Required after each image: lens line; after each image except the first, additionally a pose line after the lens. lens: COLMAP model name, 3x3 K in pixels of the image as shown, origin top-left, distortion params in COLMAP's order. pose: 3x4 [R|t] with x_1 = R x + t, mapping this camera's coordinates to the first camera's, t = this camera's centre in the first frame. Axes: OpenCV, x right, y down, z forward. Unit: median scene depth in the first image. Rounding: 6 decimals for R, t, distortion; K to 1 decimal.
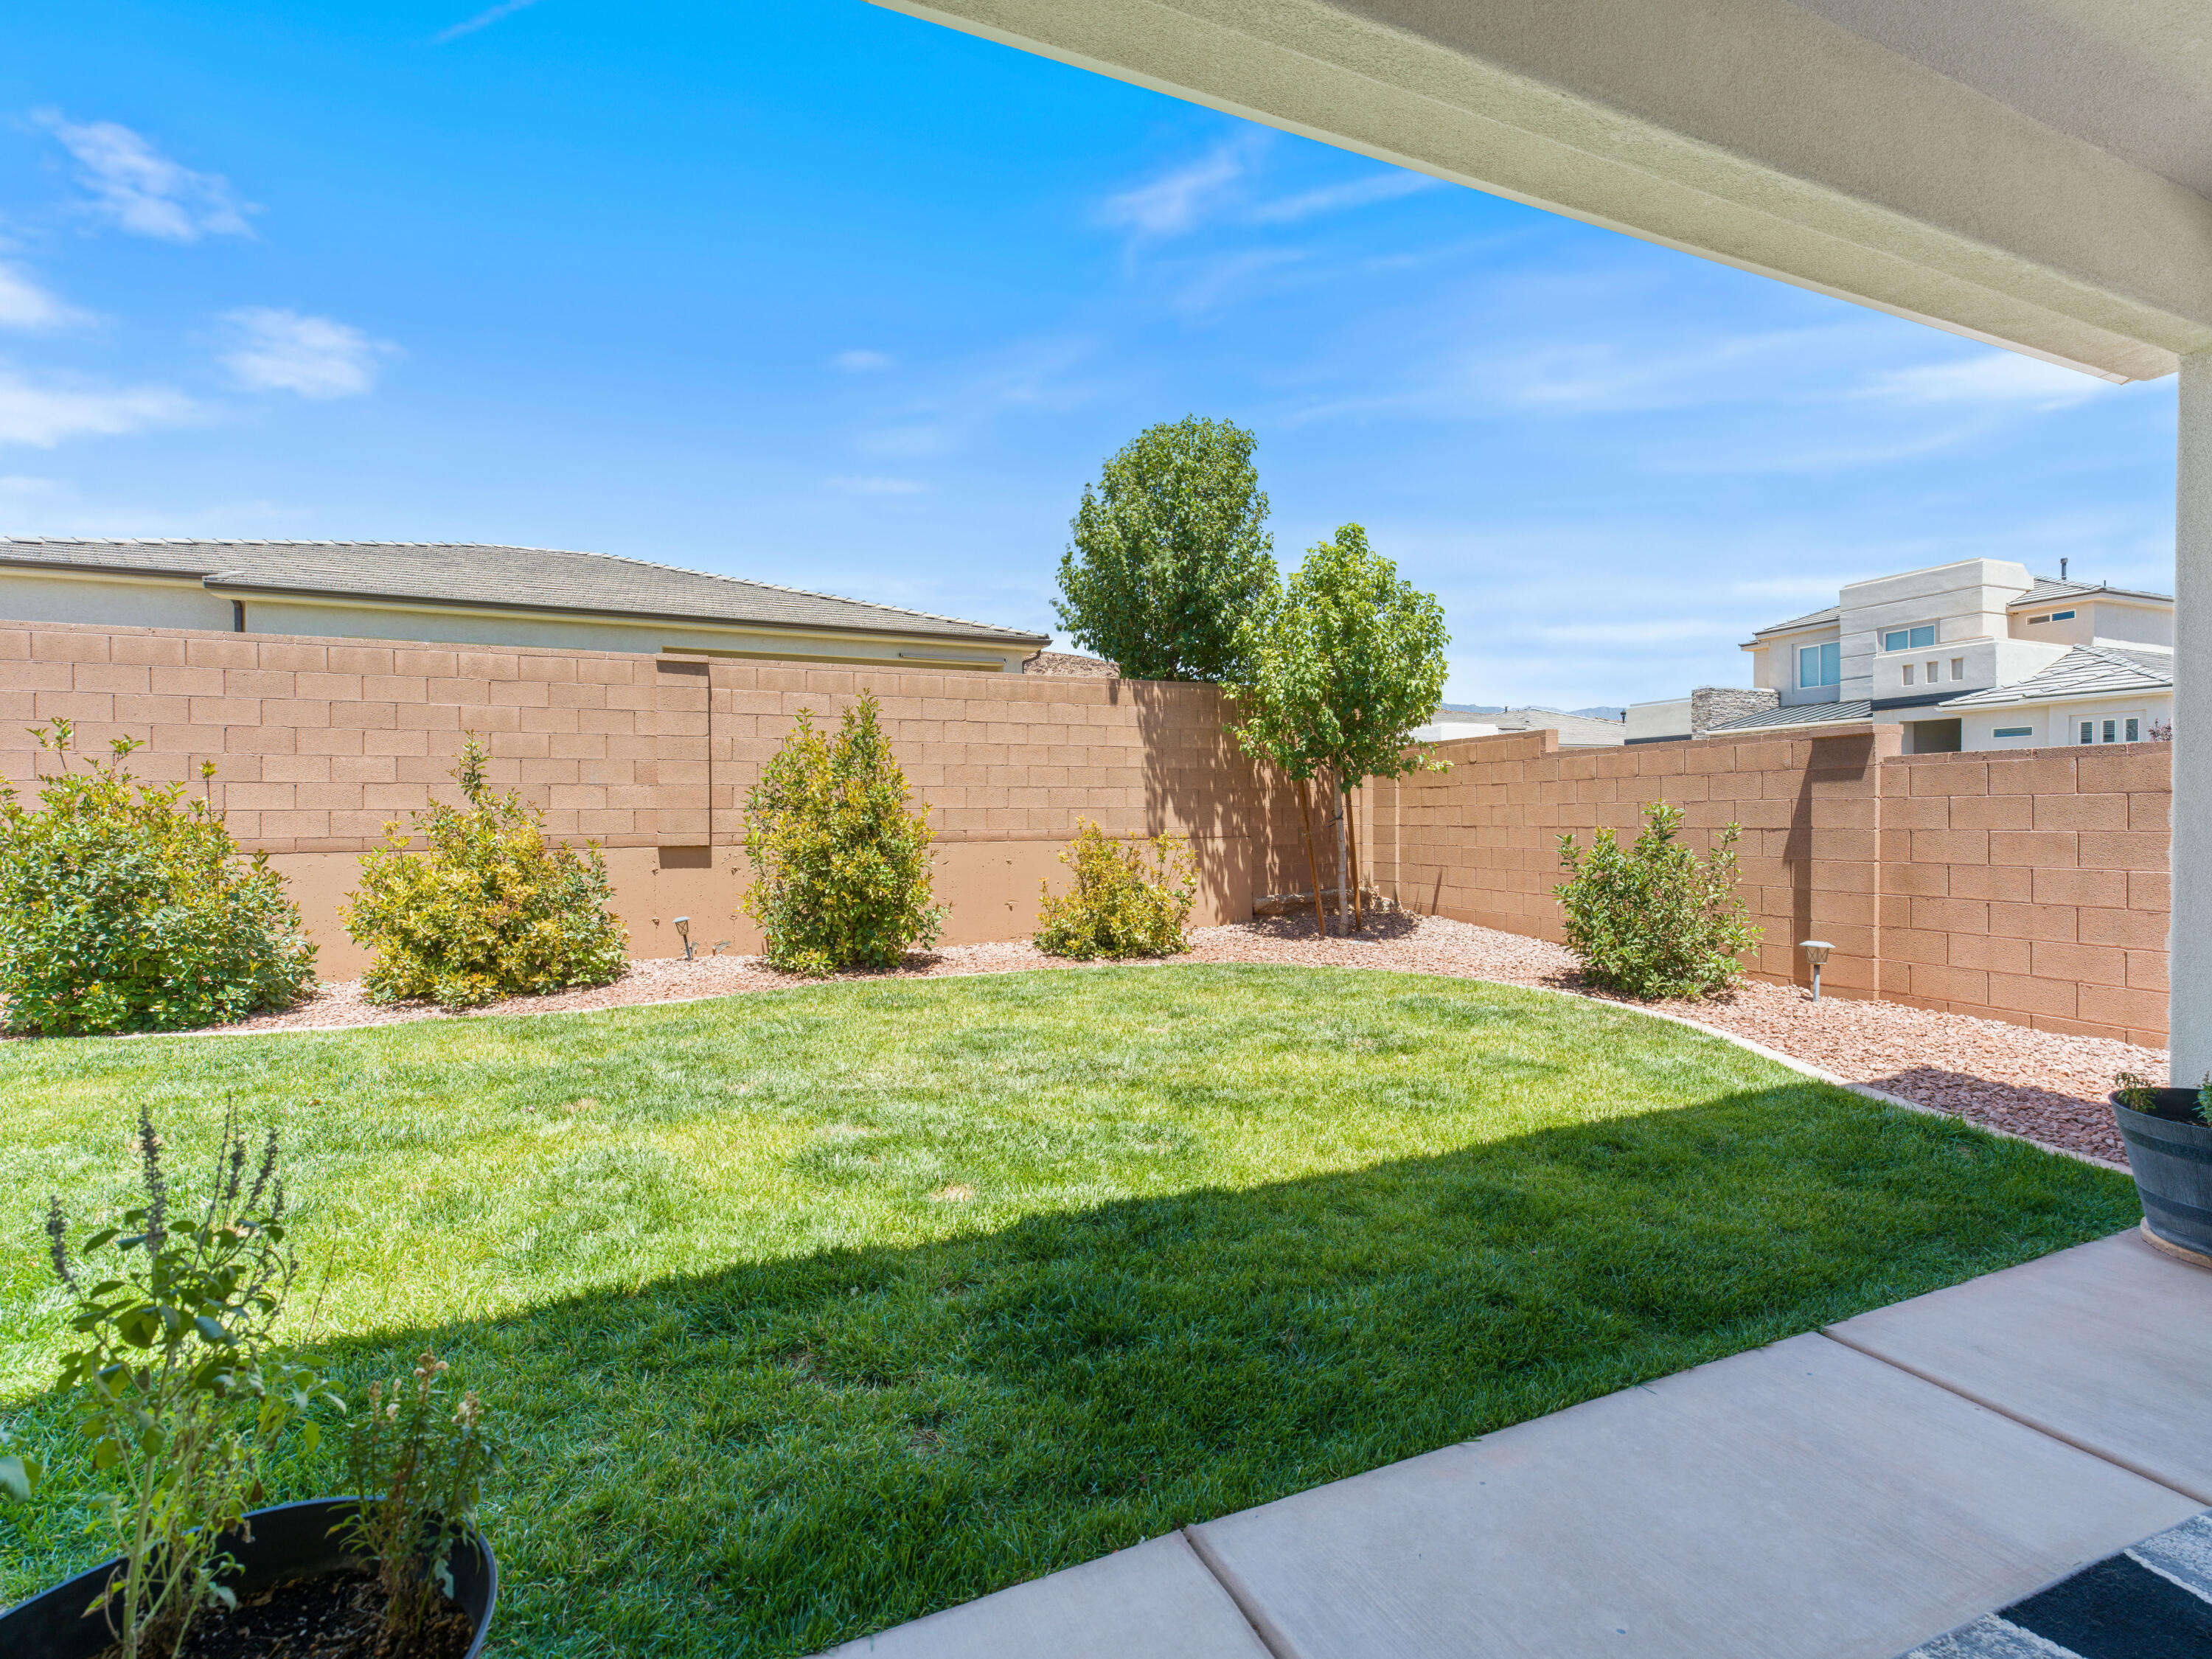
lens RADIAL K [[1008.8, 0, 1110.4], [0, 1008.8, 826.0], [0, 0, 1]] dist [-0.002115, 0.001156]
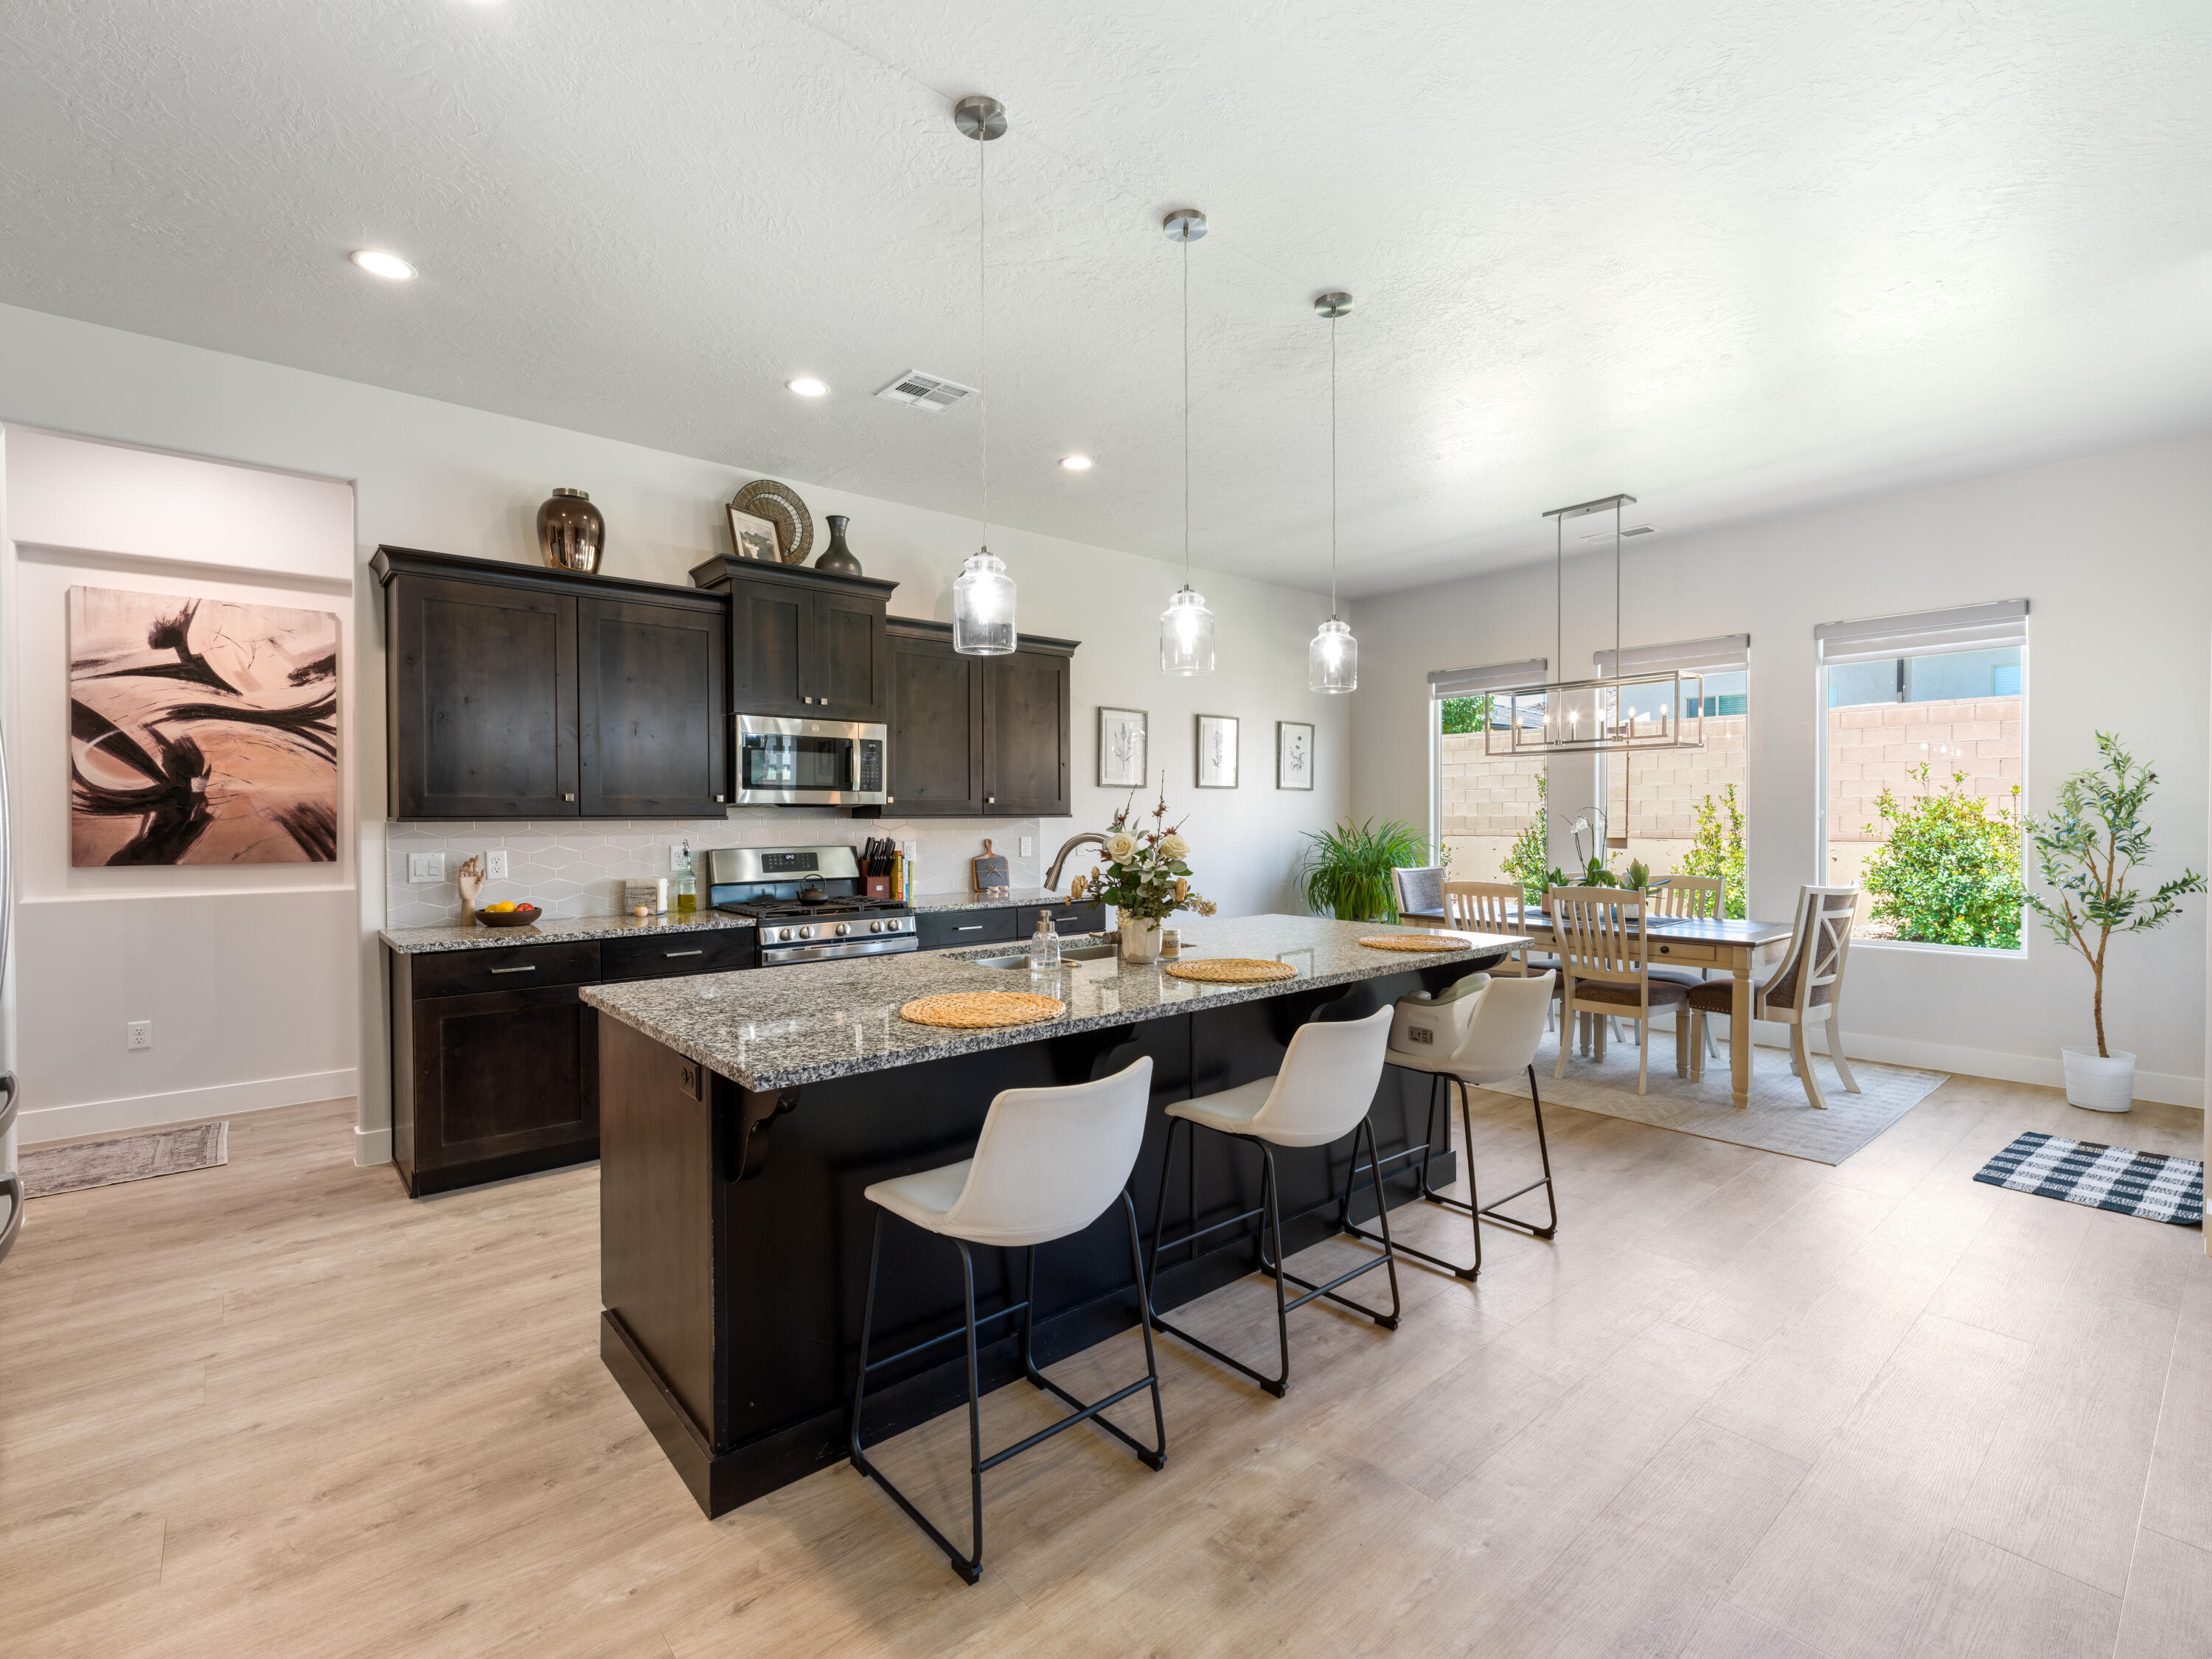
lens RADIAL K [[1008.8, 0, 1106.5], [0, 1008.8, 827.4], [0, 0, 1]] dist [-0.002115, 0.001156]
pose [[0.293084, 0.016360, -0.955947, 0.155886], [-0.006449, 0.999865, 0.015134, -0.009372], [0.956065, 0.001729, 0.293150, -0.657520]]
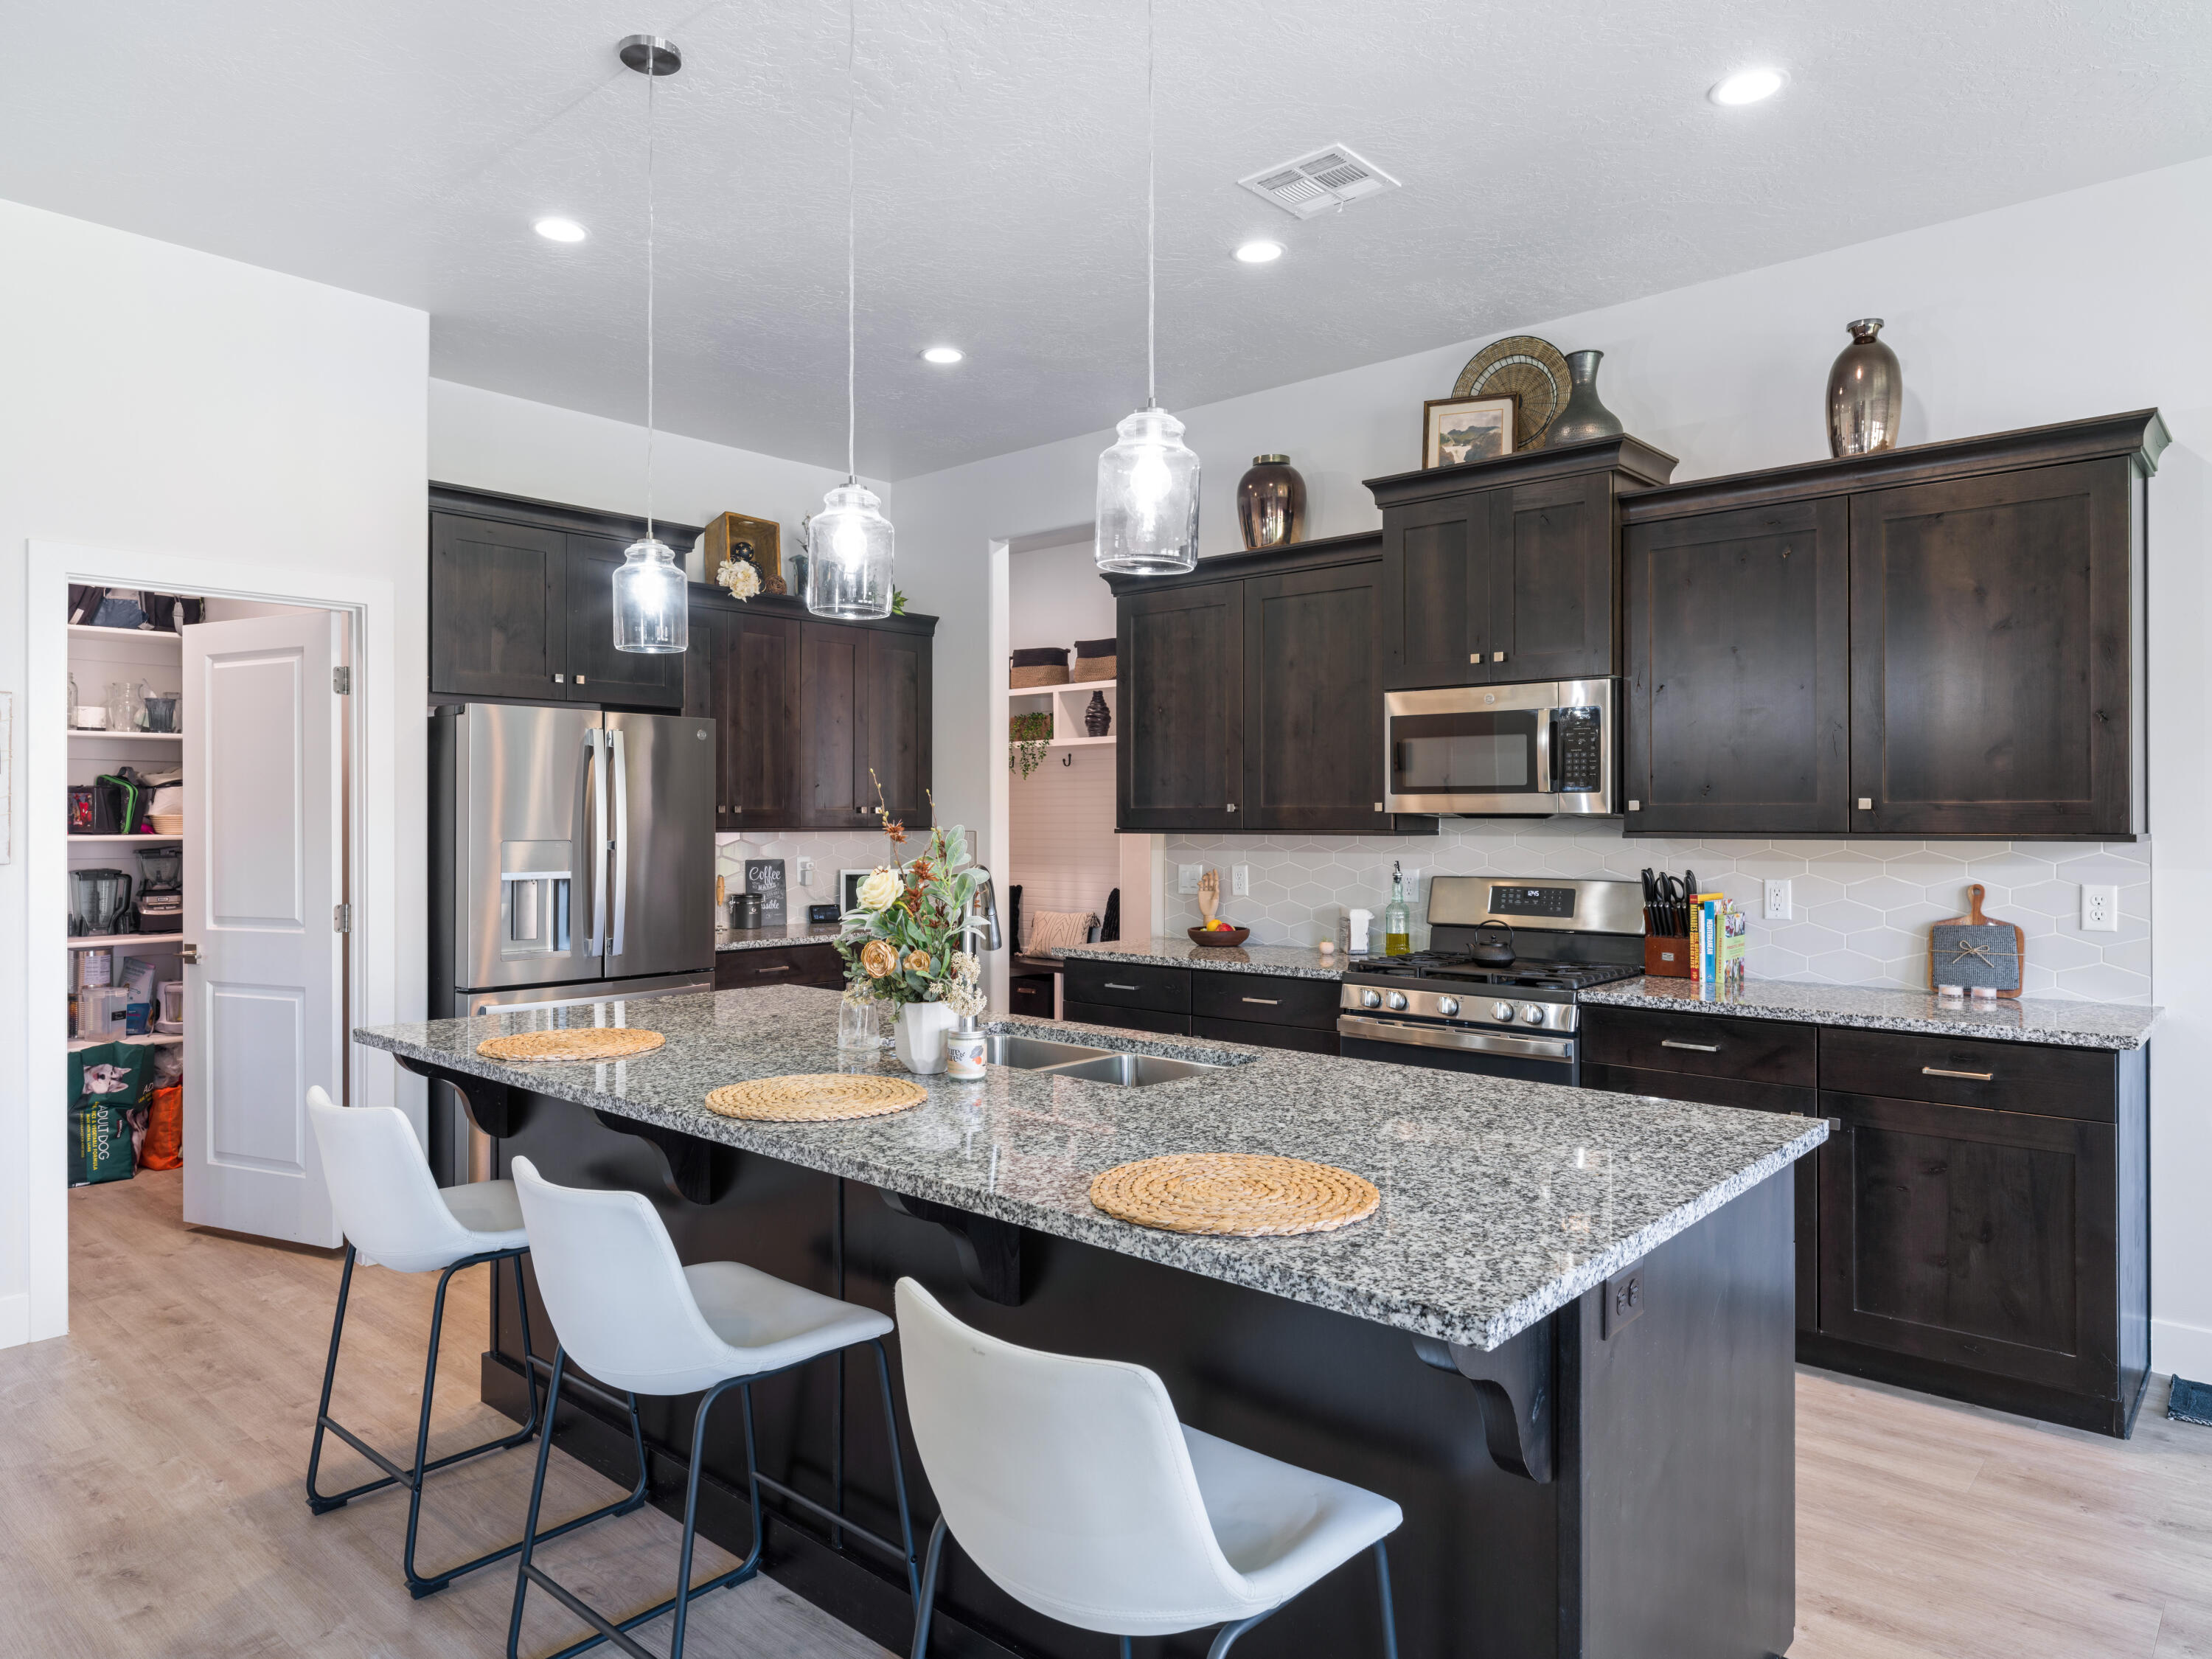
lens RADIAL K [[1434.6, 0, 1099.9], [0, 1434.6, 789.9], [0, 0, 1]] dist [0.005882, -0.001187]
pose [[-0.908928, -0.003435, -0.416939, -0.096046], [0.000317, 0.999960, -0.008929, -0.017301], [0.416953, -0.008248, -0.908890, -0.200452]]
